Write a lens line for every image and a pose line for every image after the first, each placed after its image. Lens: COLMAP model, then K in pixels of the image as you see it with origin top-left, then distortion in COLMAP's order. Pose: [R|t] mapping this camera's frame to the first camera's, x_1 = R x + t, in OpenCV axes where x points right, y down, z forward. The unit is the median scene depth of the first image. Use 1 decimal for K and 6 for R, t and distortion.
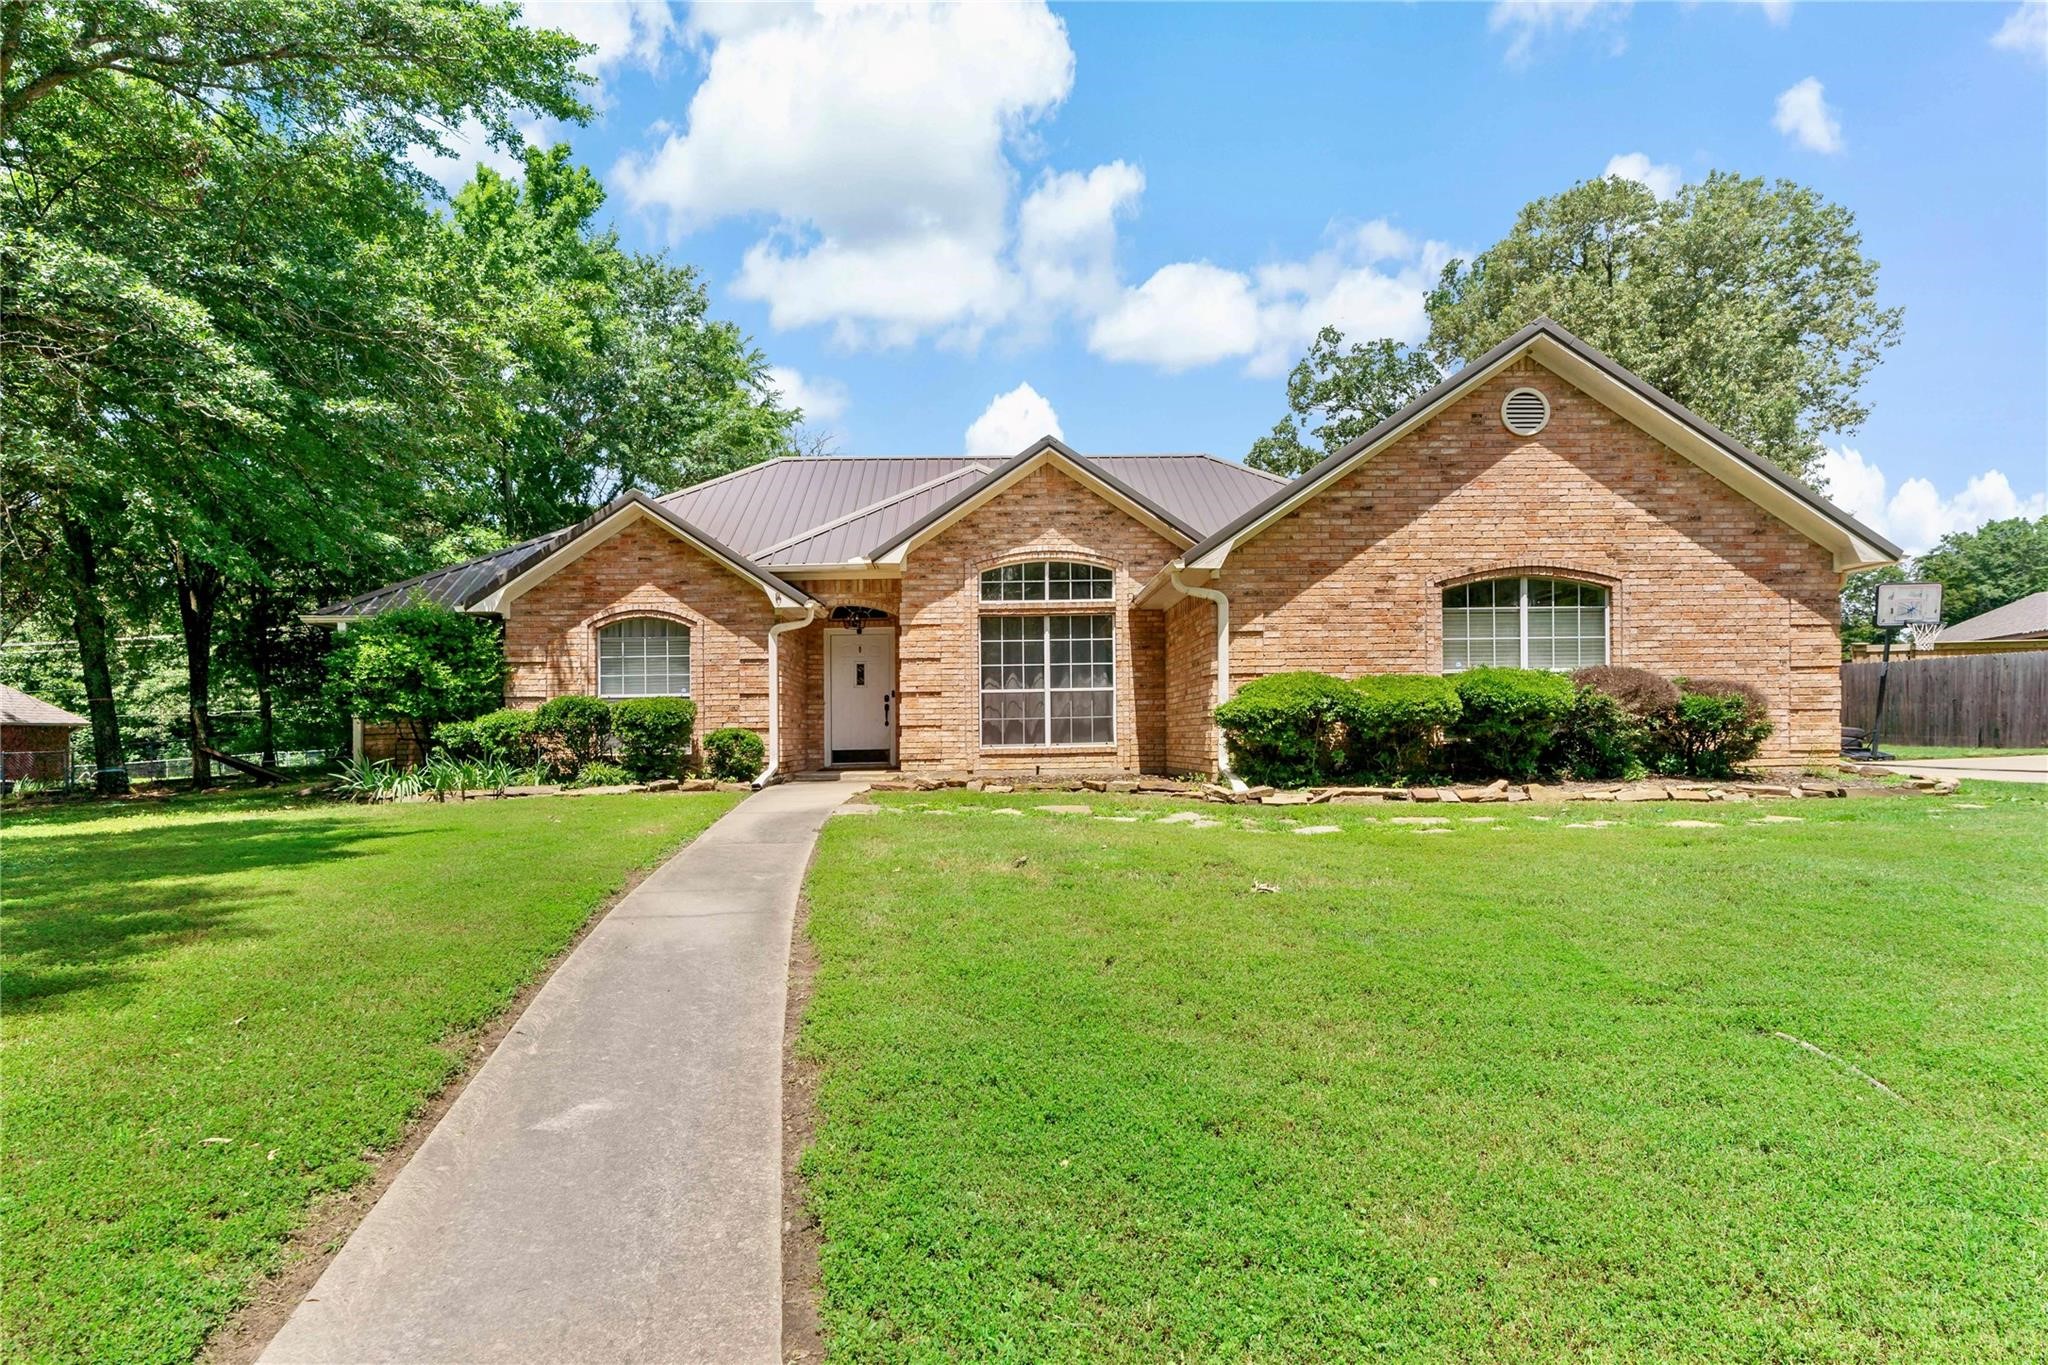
lens RADIAL K [[1067.9, 0, 1024.9], [0, 1067.9, 690.7], [0, 0, 1]] dist [-0.002277, 0.000283]
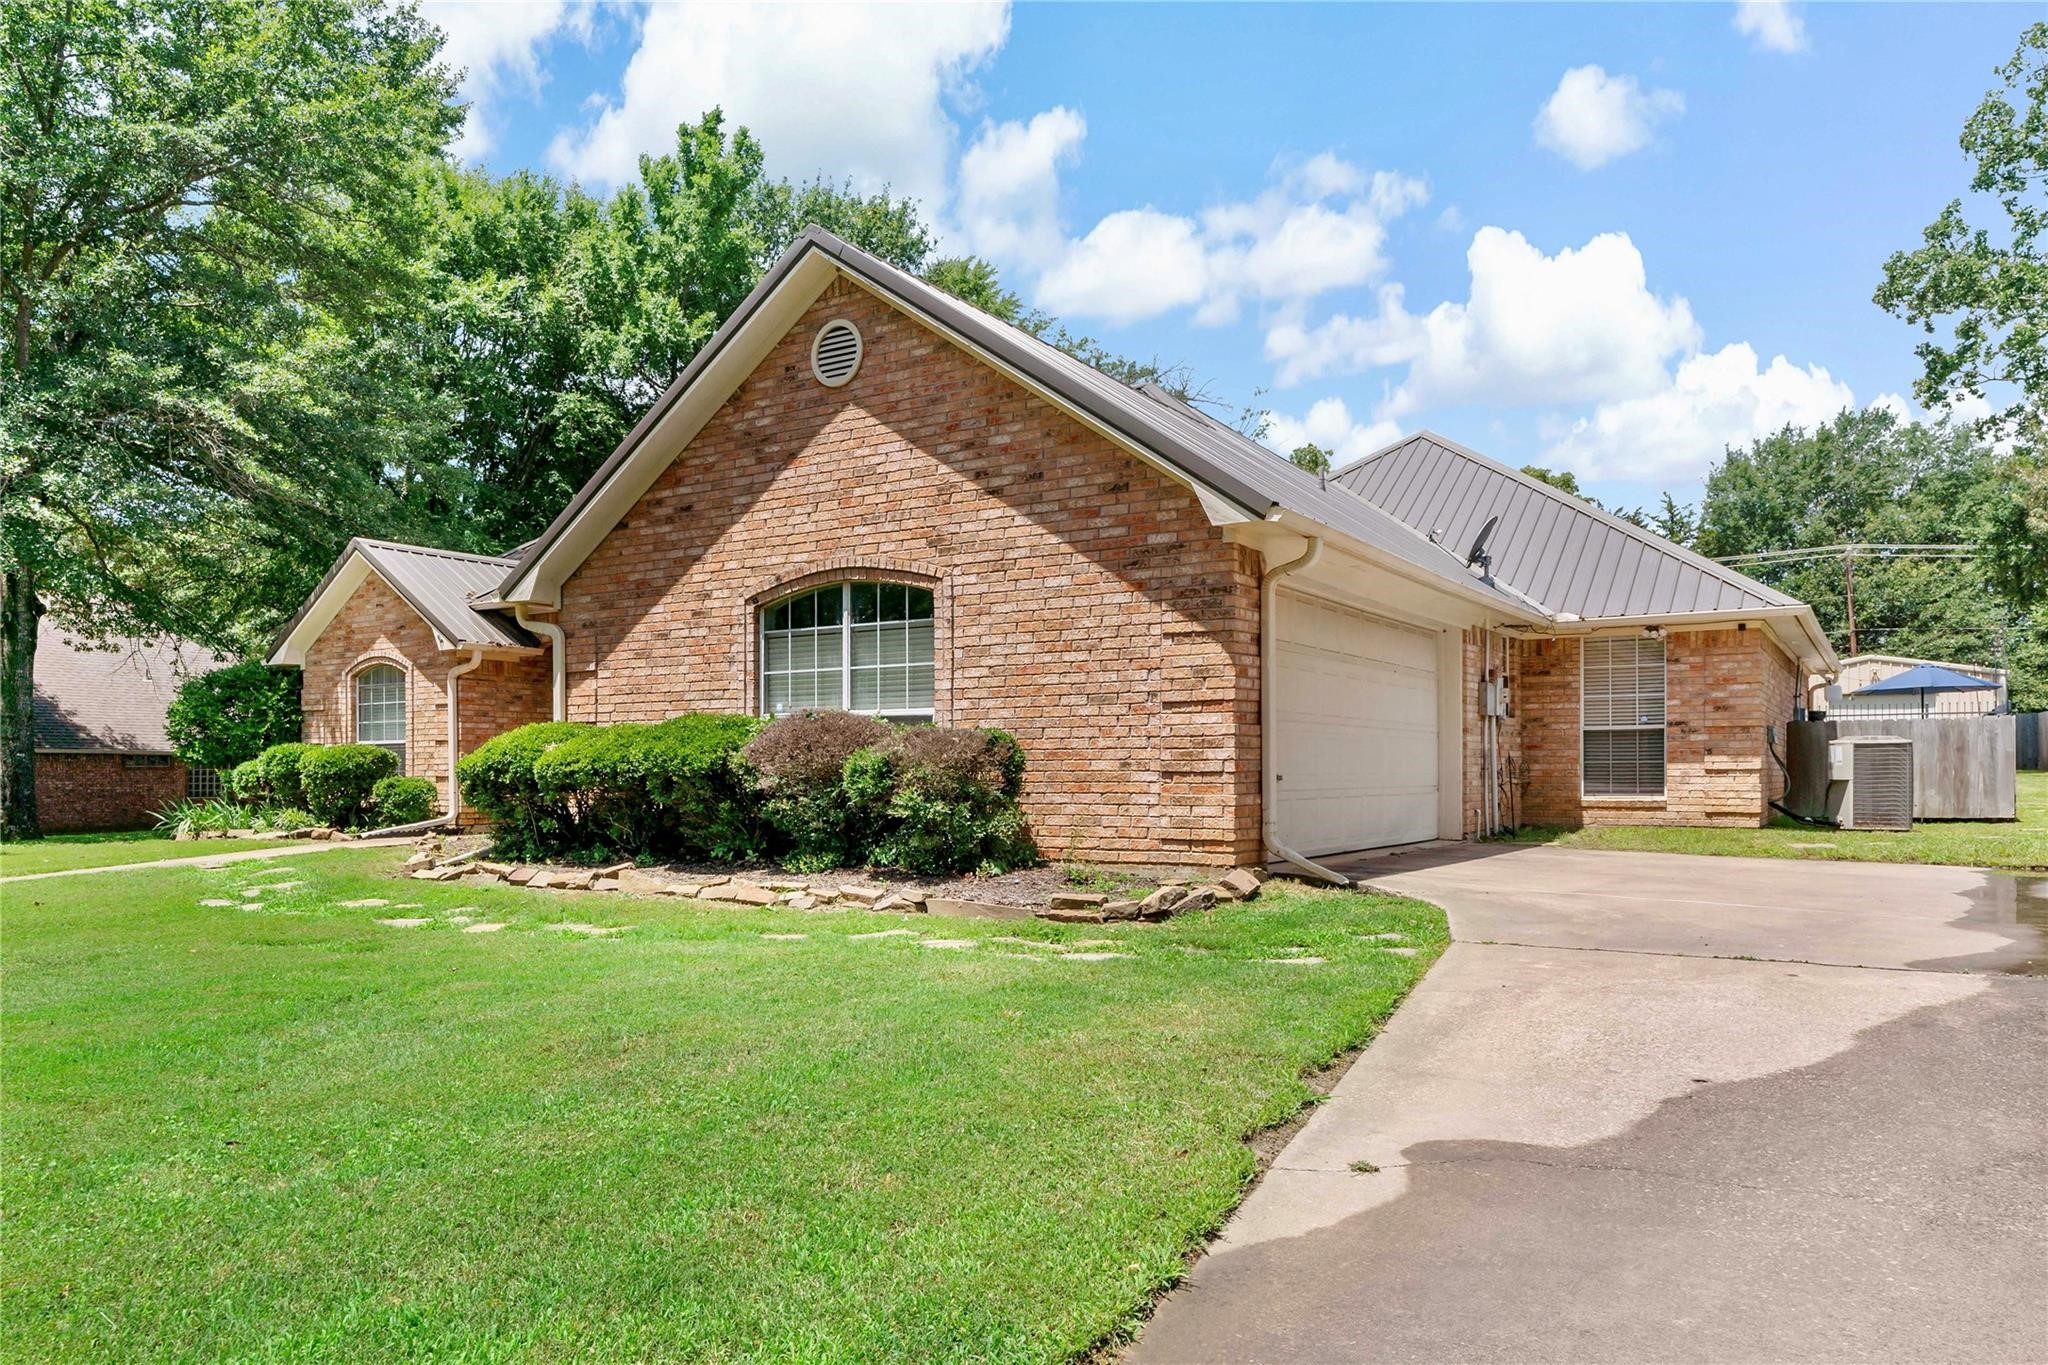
lens RADIAL K [[1141.9, 0, 1024.8], [0, 1141.9, 687.7], [0, 0, 1]] dist [-0.001687, 0.000011]
pose [[0.894687, -0.028461, -0.445786, 0.919181], [0.027763, 0.999582, -0.008098, -0.027088], [0.445830, -0.005131, 0.895103, 0.368911]]
